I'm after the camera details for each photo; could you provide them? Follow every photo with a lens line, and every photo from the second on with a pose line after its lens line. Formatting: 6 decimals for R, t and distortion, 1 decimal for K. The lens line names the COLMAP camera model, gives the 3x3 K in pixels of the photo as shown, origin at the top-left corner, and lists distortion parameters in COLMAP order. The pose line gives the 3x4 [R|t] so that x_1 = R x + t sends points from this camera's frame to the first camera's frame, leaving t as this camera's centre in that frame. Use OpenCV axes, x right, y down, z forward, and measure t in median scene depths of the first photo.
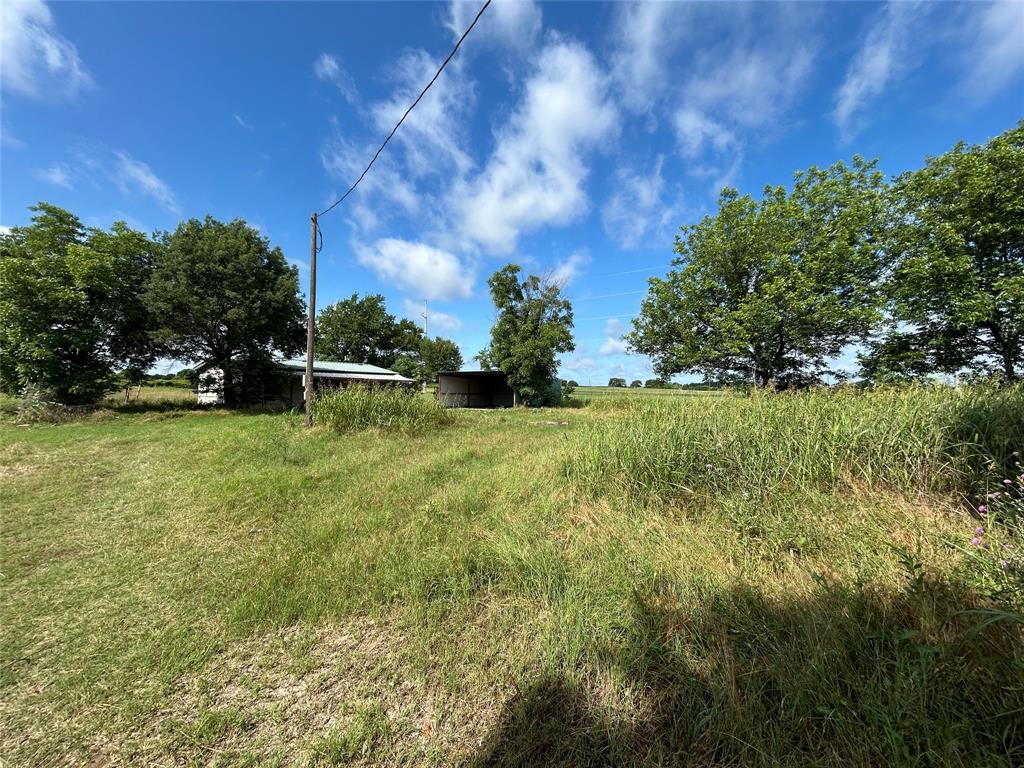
lens RADIAL K [[409.2, 0, 512.5], [0, 409.2, 384.1], [0, 0, 1]] dist [0.000950, 0.000101]
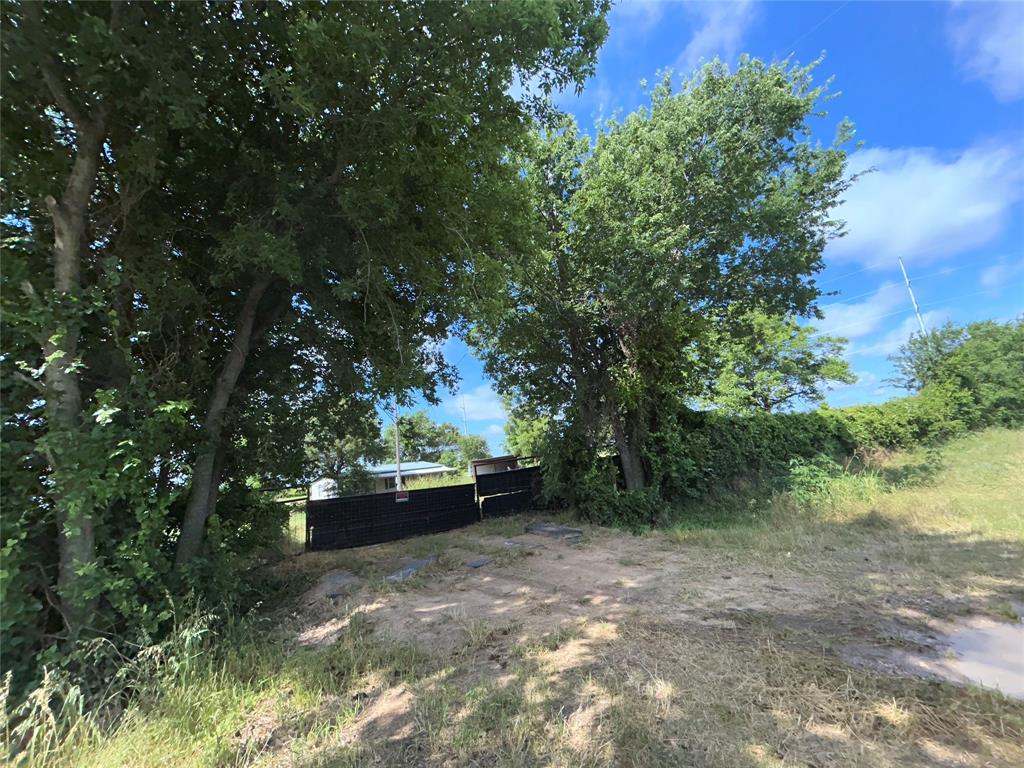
lens RADIAL K [[409.2, 0, 511.6], [0, 409.2, 383.4], [0, 0, 1]] dist [0.000950, 0.000101]
pose [[0.984854, -0.150230, -0.086561, 0.093907], [0.131642, 0.972806, -0.190573, -0.001655], [0.112836, 0.176291, 0.977849, -0.328001]]
